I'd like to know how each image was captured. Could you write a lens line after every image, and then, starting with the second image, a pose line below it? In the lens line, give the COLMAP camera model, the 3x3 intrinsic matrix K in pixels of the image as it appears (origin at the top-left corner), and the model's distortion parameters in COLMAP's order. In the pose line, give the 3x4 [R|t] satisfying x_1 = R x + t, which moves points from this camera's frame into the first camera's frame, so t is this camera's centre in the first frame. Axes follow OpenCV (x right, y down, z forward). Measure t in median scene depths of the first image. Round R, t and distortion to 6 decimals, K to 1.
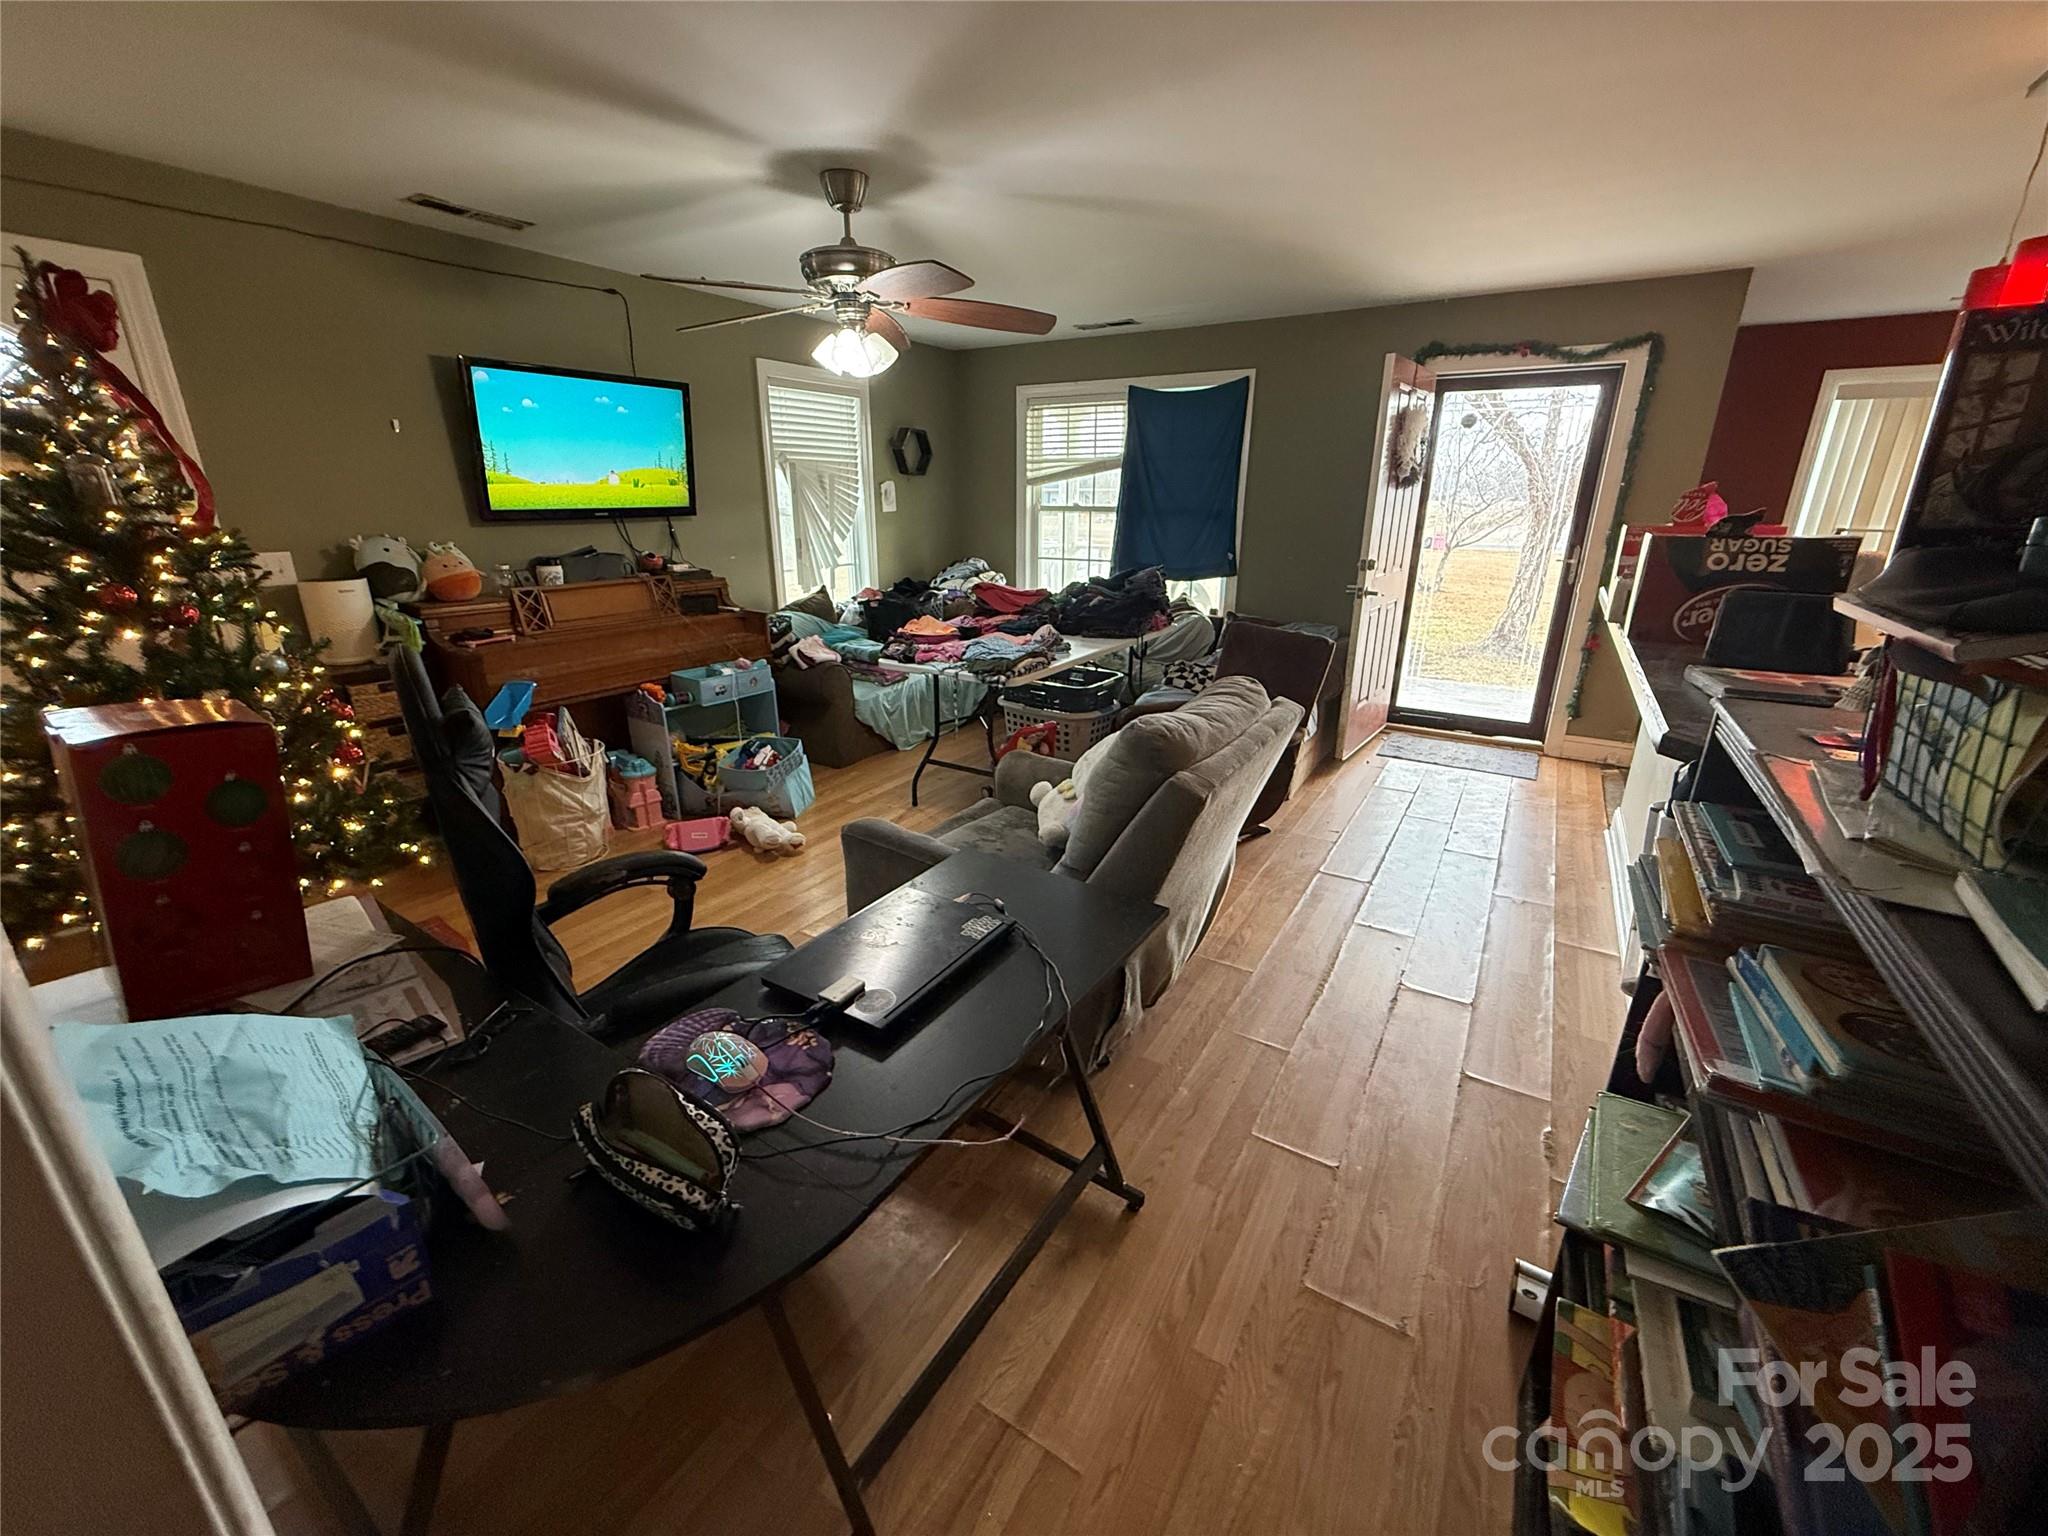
lens RADIAL K [[815.0, 0, 1020.0], [0, 815.0, 766.9], [0, 0, 1]] dist [-0.000260, 0.000157]
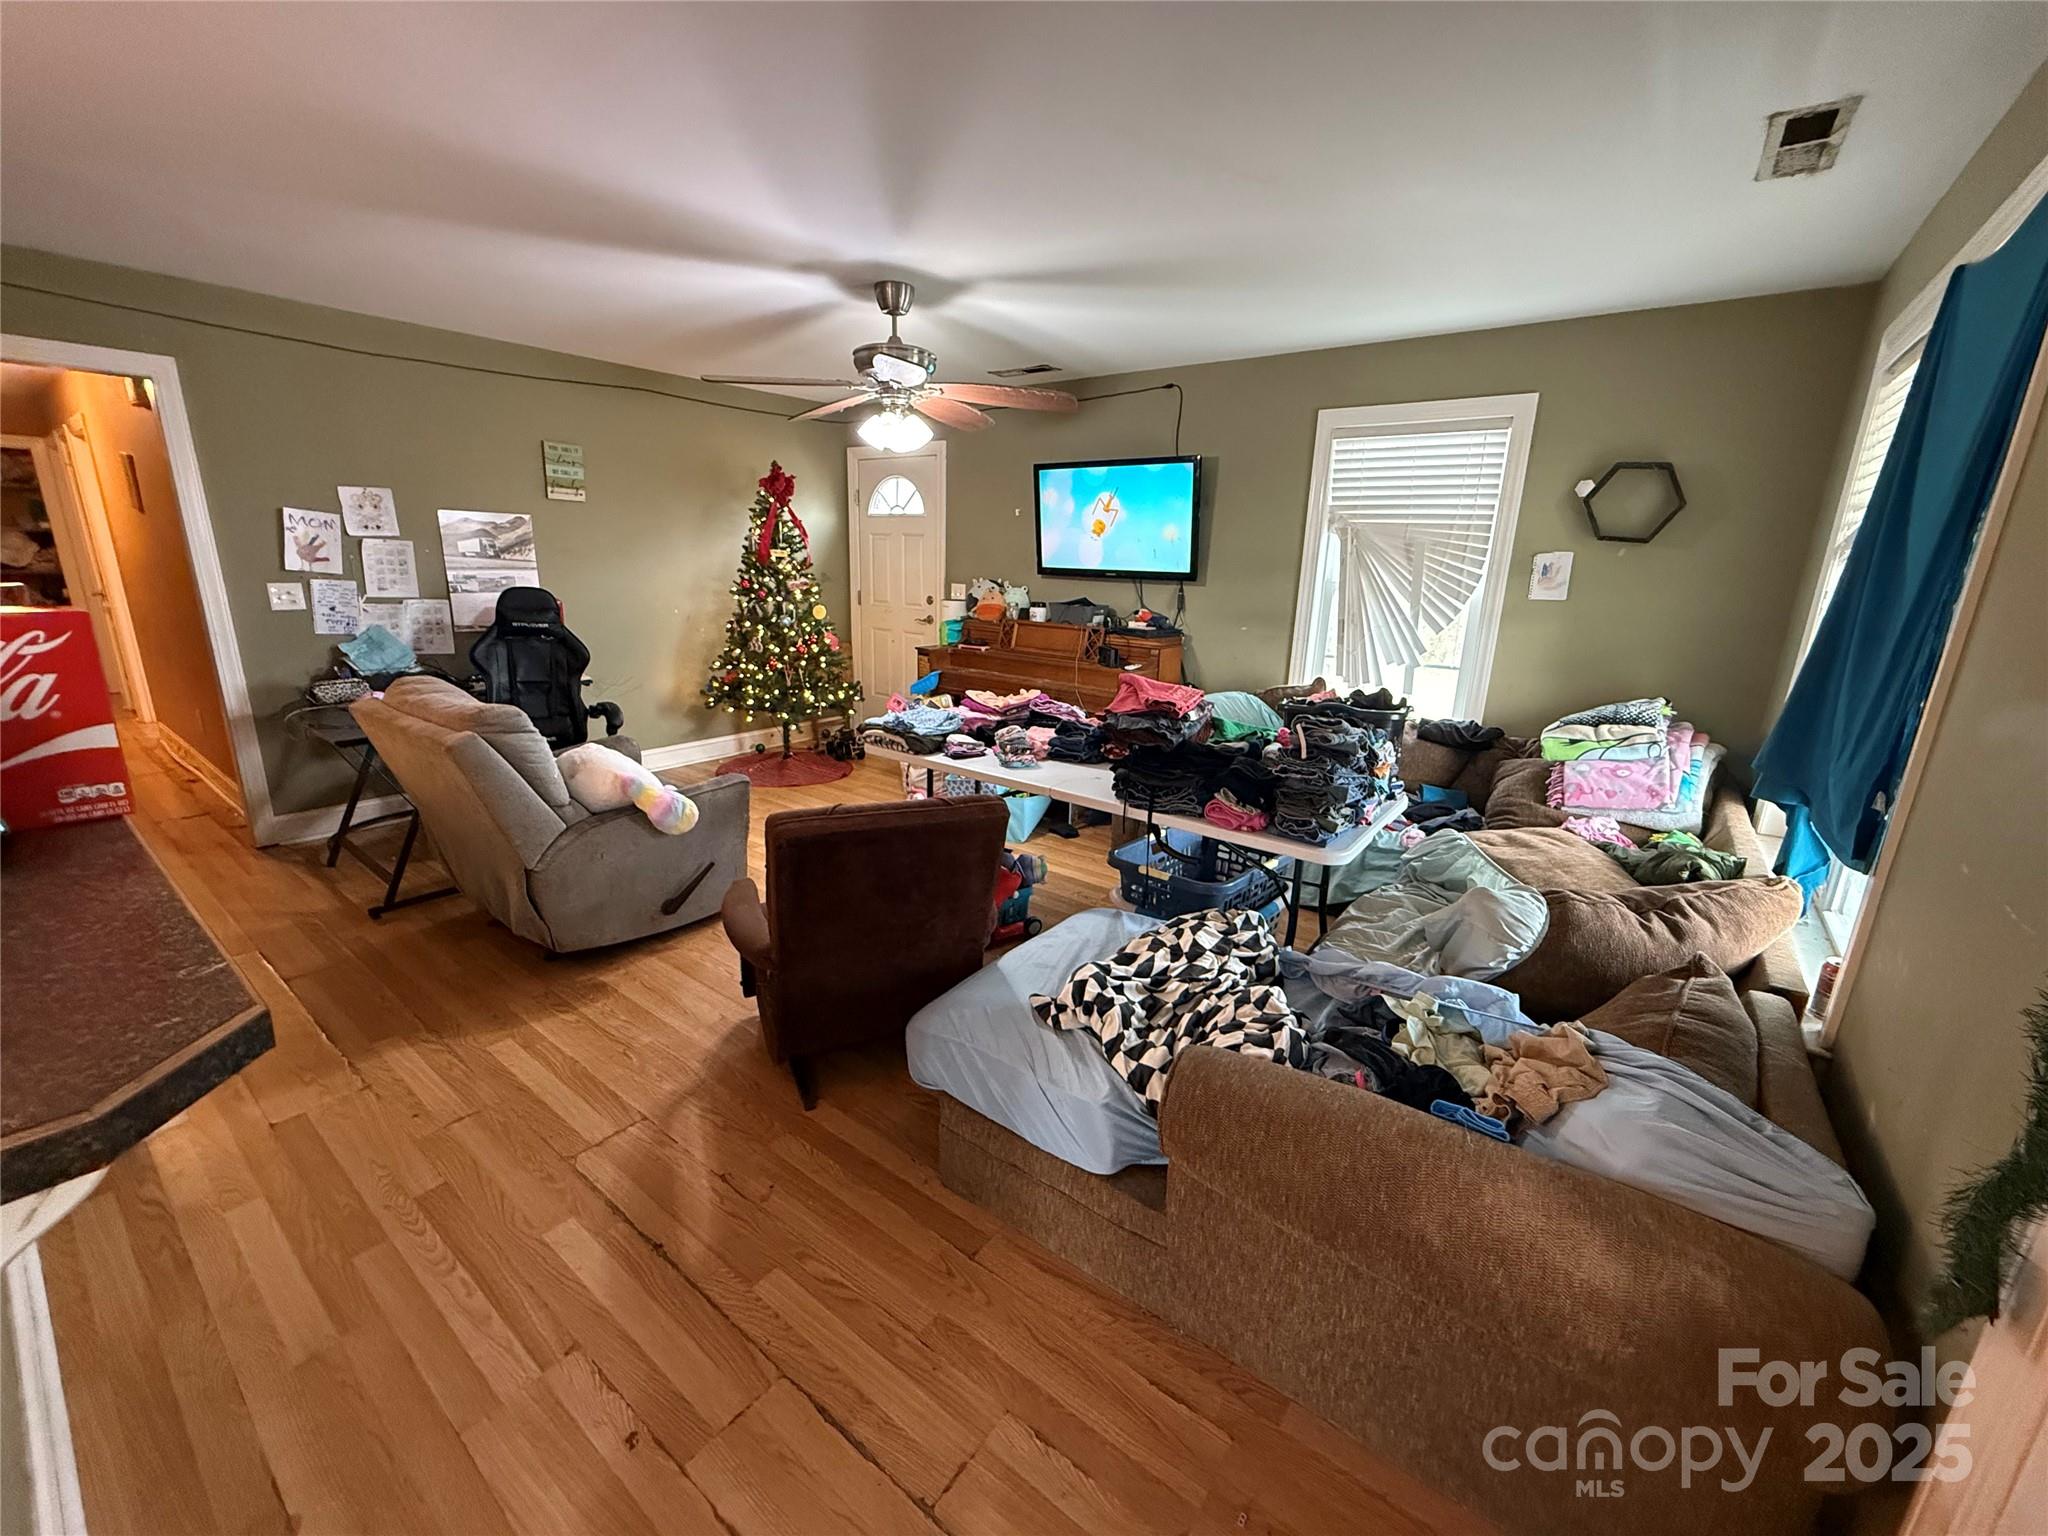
lens RADIAL K [[815.0, 0, 1020.0], [0, 815.0, 766.9], [0, 0, 1]] dist [-0.000260, 0.000157]
pose [[-0.094898, 0.245328, -0.964784, 0.678843], [-0.345013, 0.900986, 0.263041, -0.298921], [0.933788, 0.357825, -0.000861, 0.898759]]
